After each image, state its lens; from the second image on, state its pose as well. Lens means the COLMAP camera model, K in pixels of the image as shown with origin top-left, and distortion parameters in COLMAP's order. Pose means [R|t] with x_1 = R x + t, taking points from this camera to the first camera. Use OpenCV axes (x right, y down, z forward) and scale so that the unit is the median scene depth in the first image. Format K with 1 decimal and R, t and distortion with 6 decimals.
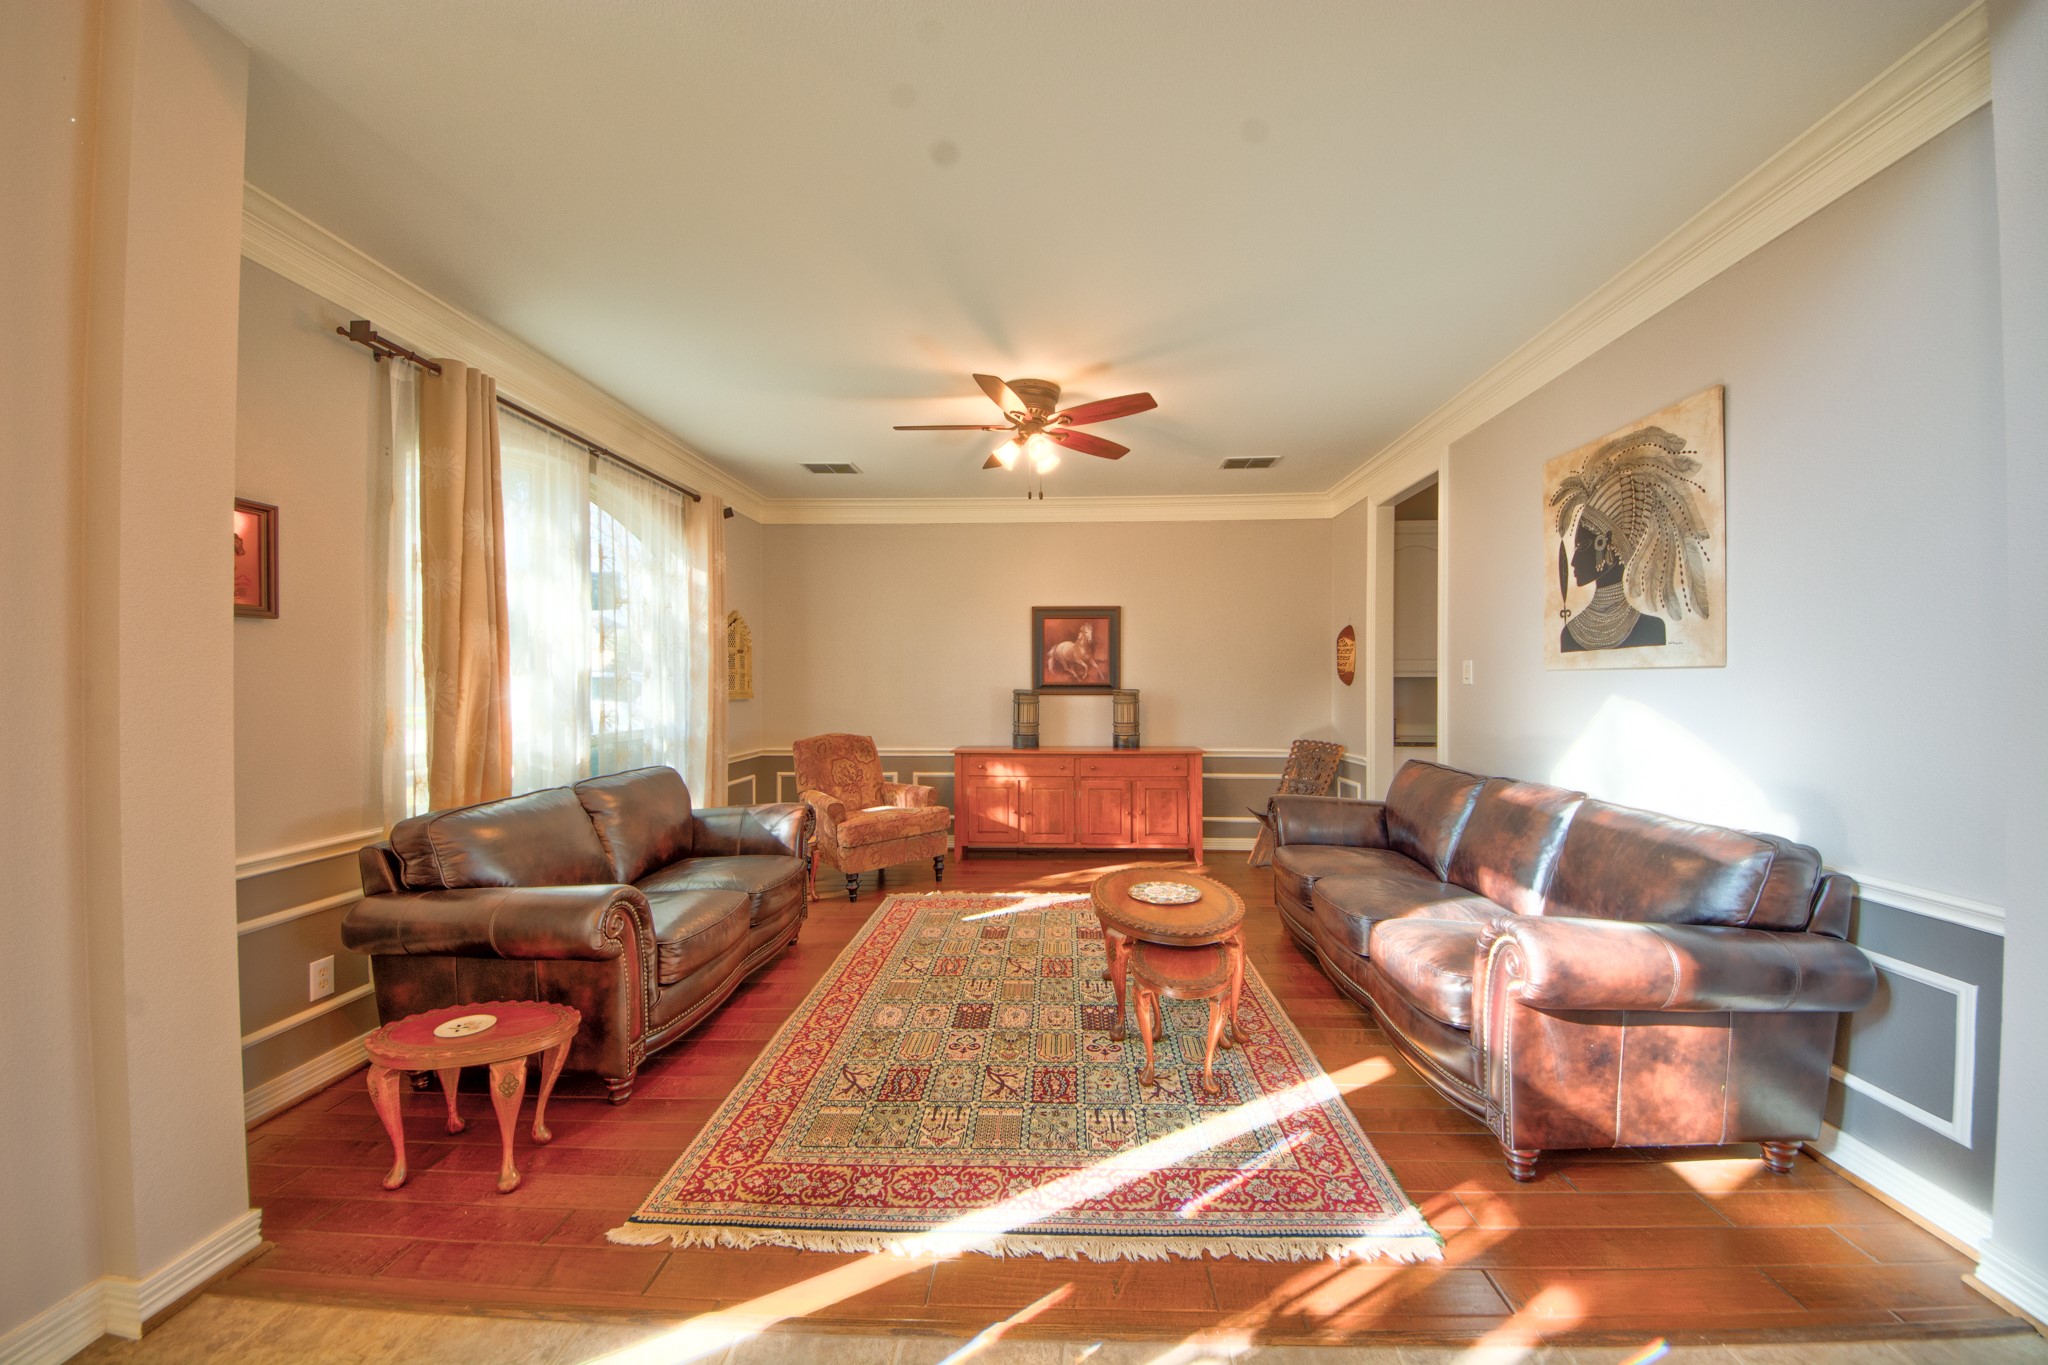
lens RADIAL K [[735.4, 0, 1039.8], [0, 735.4, 686.4], [0, 0, 1]] dist [0.033256, -0.024396]
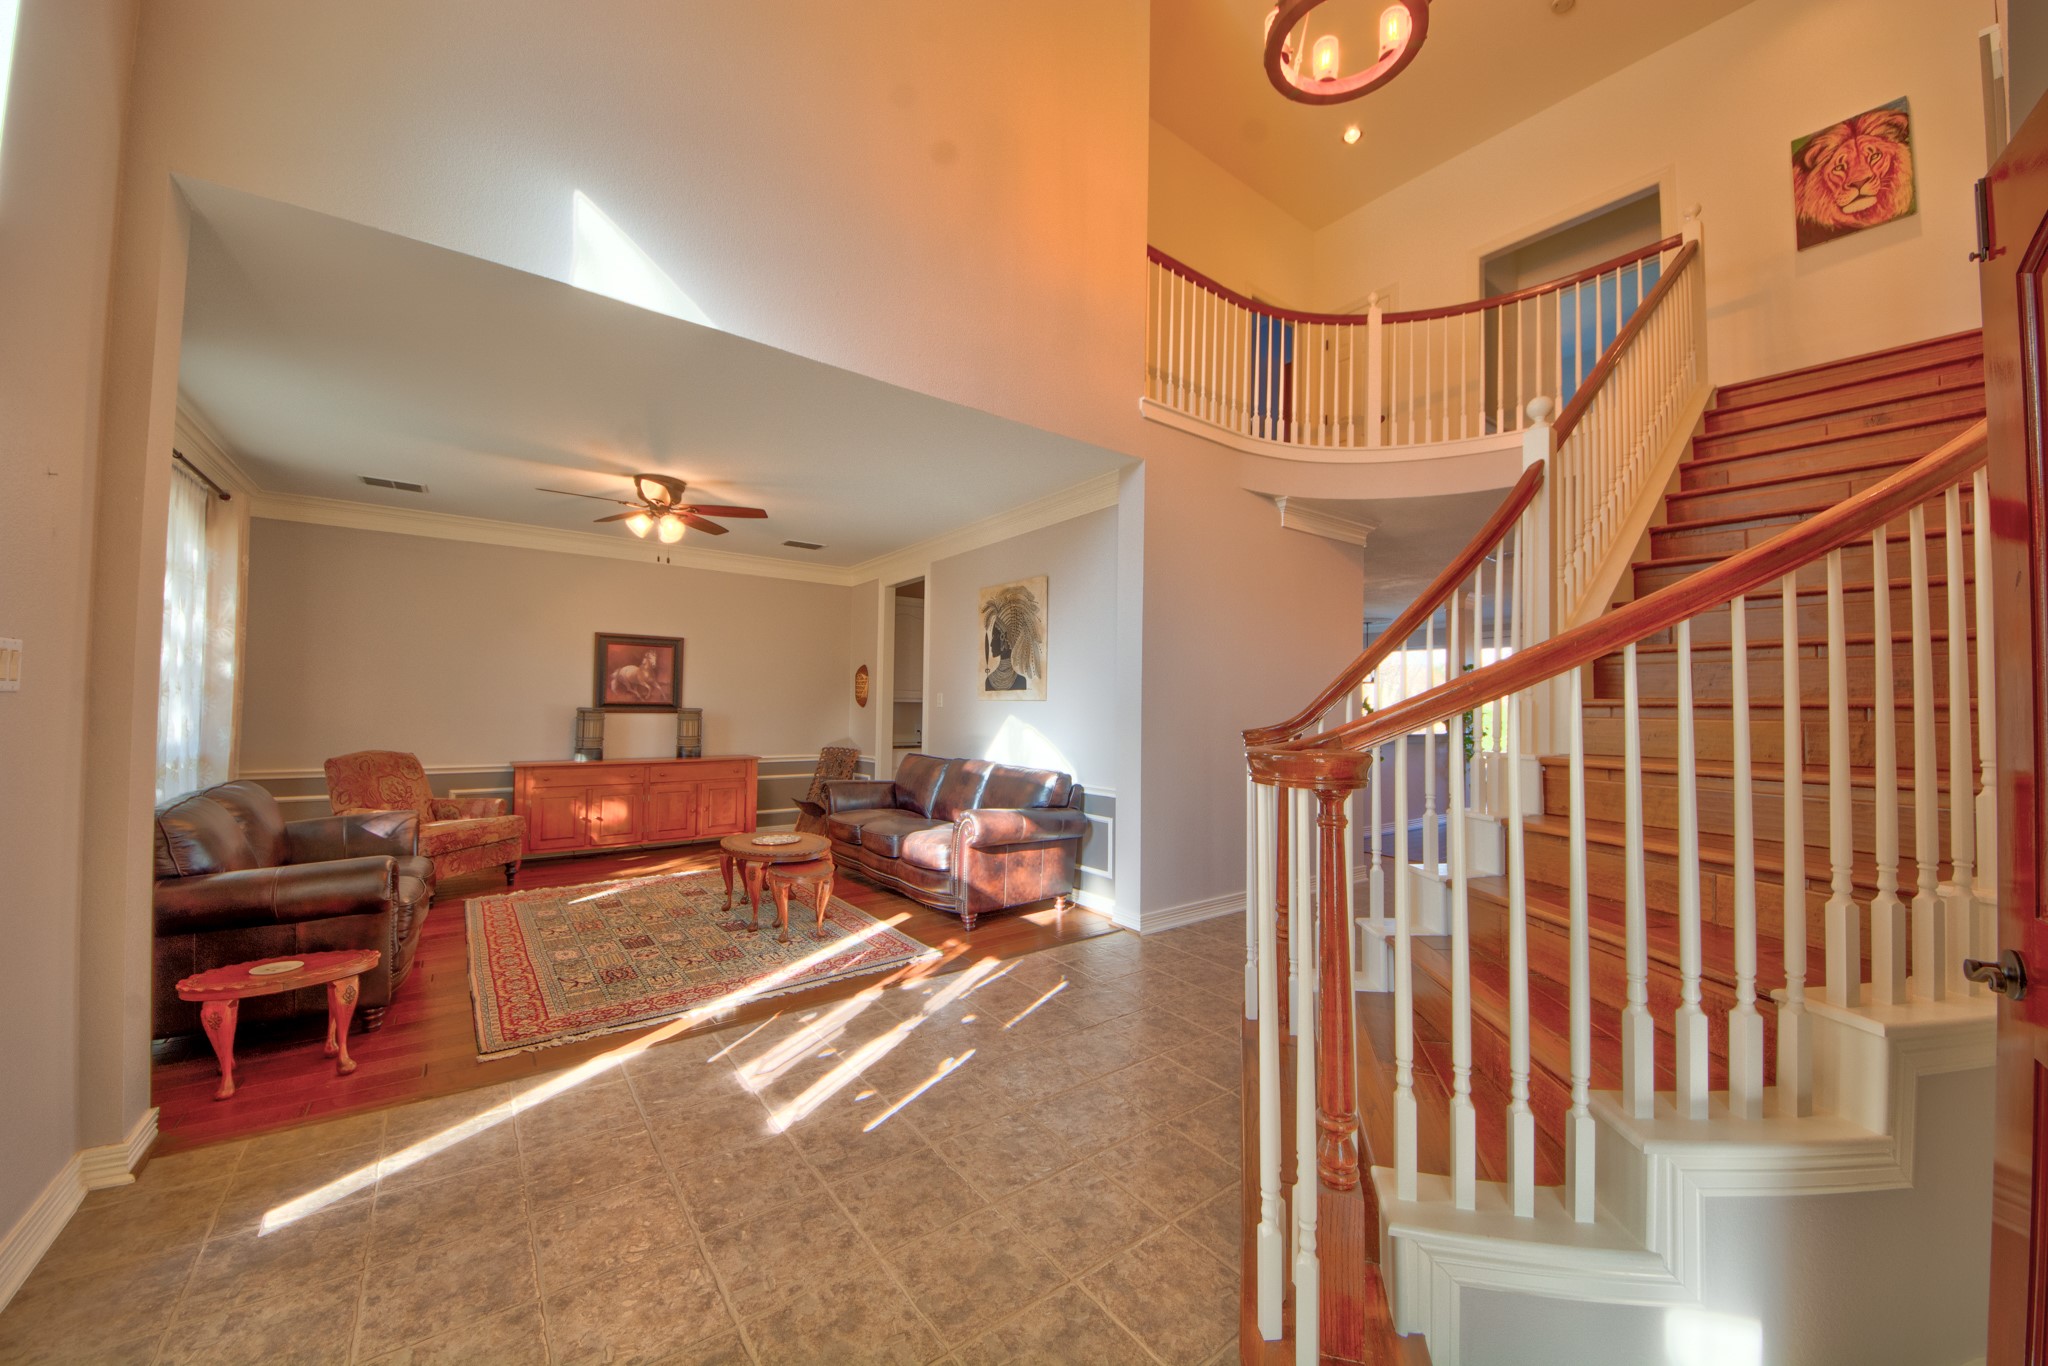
lens RADIAL K [[735.4, 0, 1039.8], [0, 735.4, 686.9], [0, 0, 1]] dist [0.033256, -0.024396]
pose [[0.768977, 0.029376, 0.638602, -0.419836], [-0.011025, 0.999404, -0.032697, 0.004222], [-0.639182, 0.018103, 0.768842, -0.570479]]
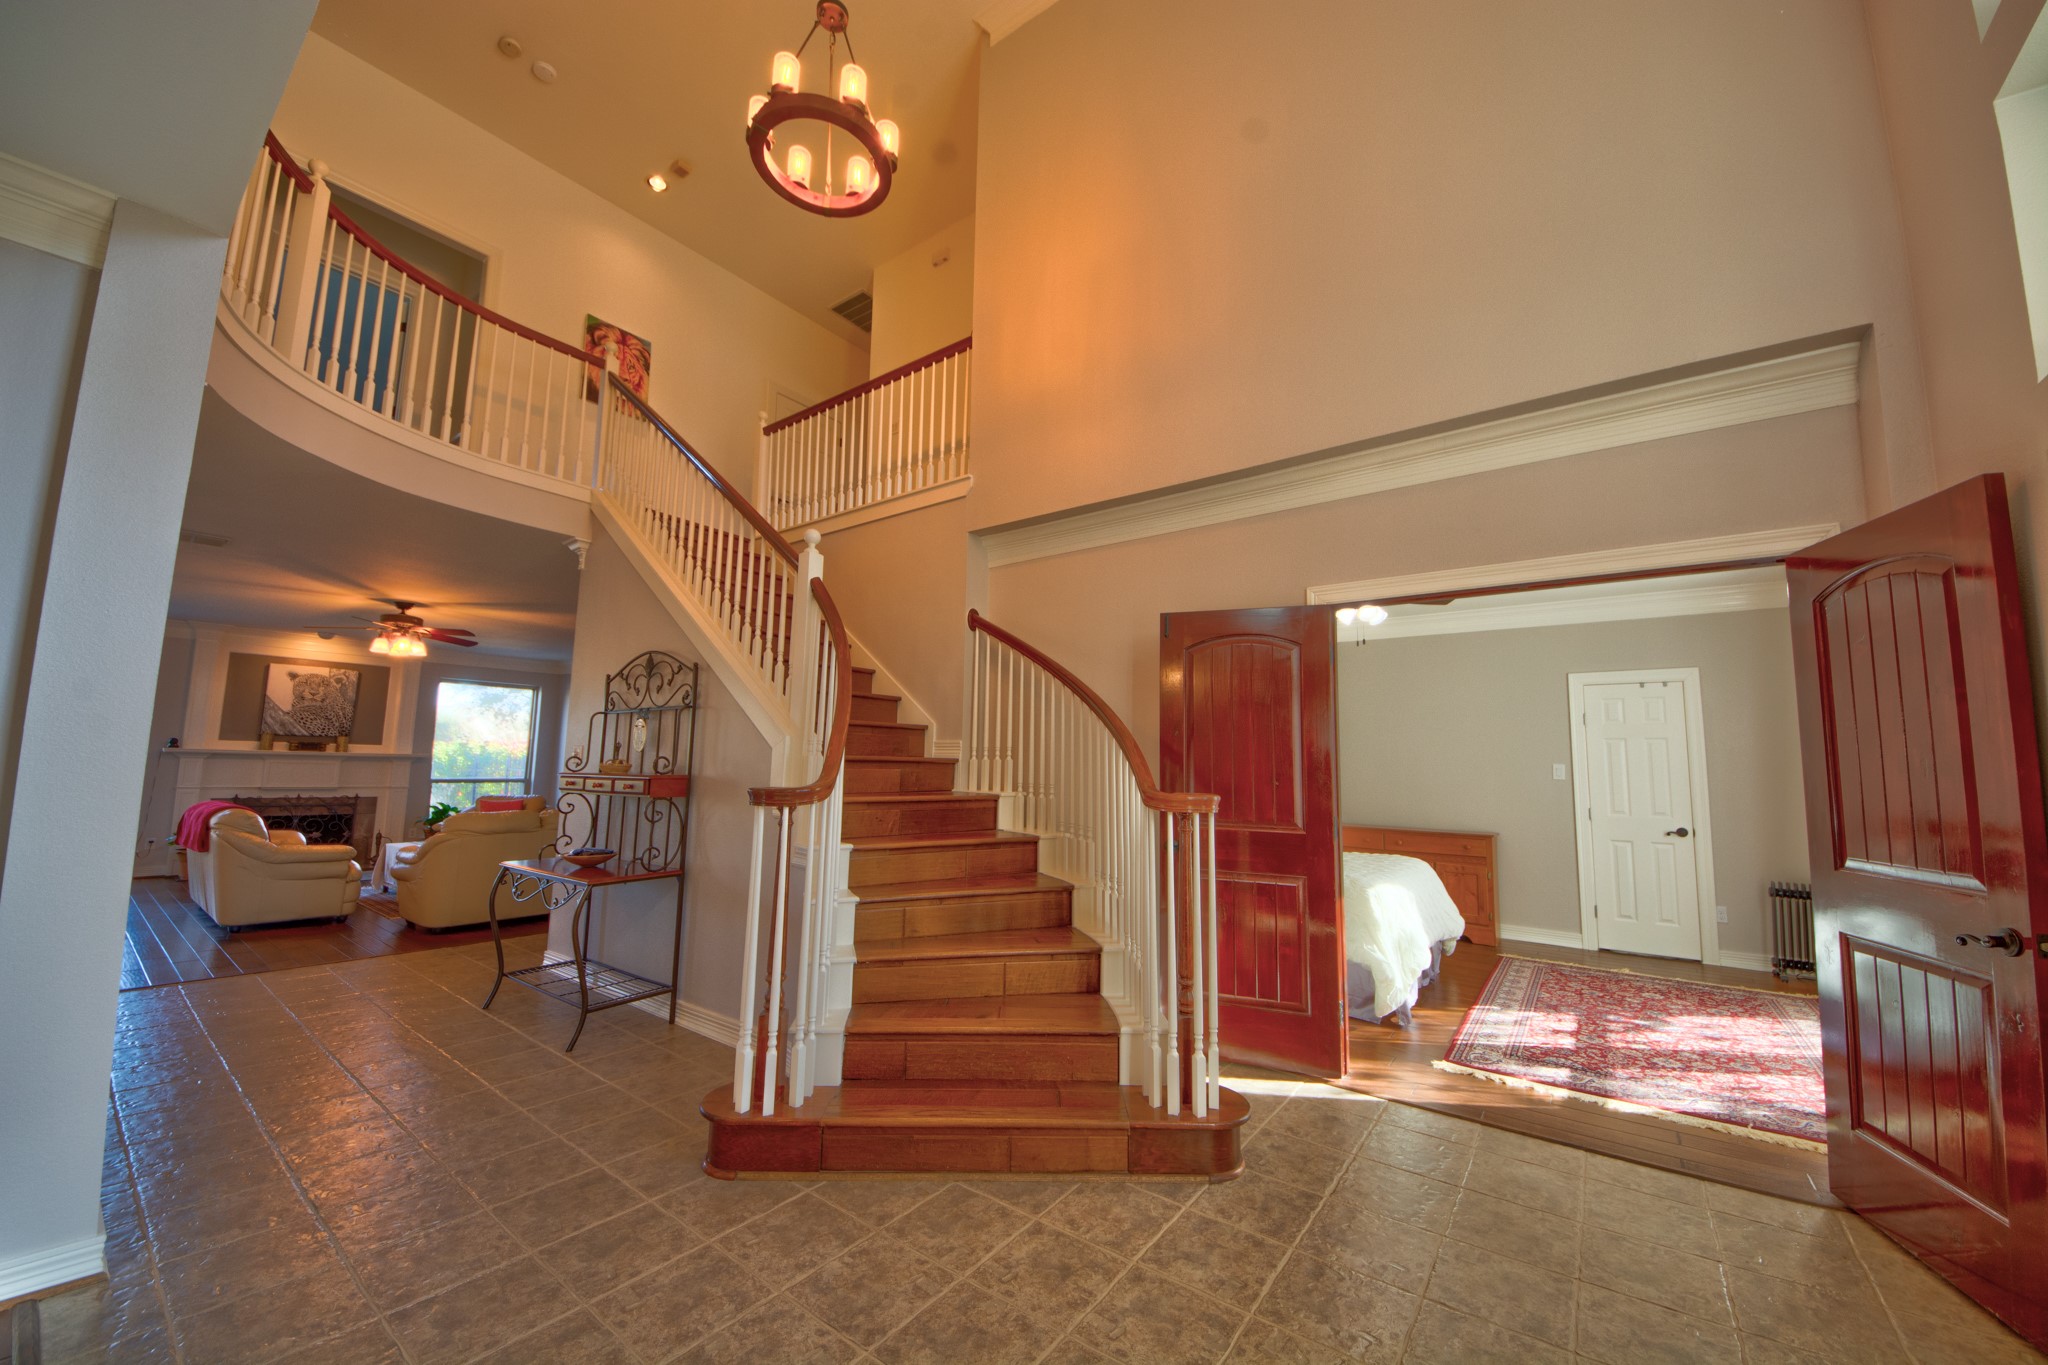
lens RADIAL K [[735.4, 0, 1039.8], [0, 735.4, 686.4], [0, 0, 1]] dist [0.033256, -0.024396]
pose [[-0.830237, 0.050309, 0.555136, -0.344617], [-0.012070, 0.994063, -0.108139, -0.000188], [-0.557280, -0.096481, -0.824700, 0.557270]]
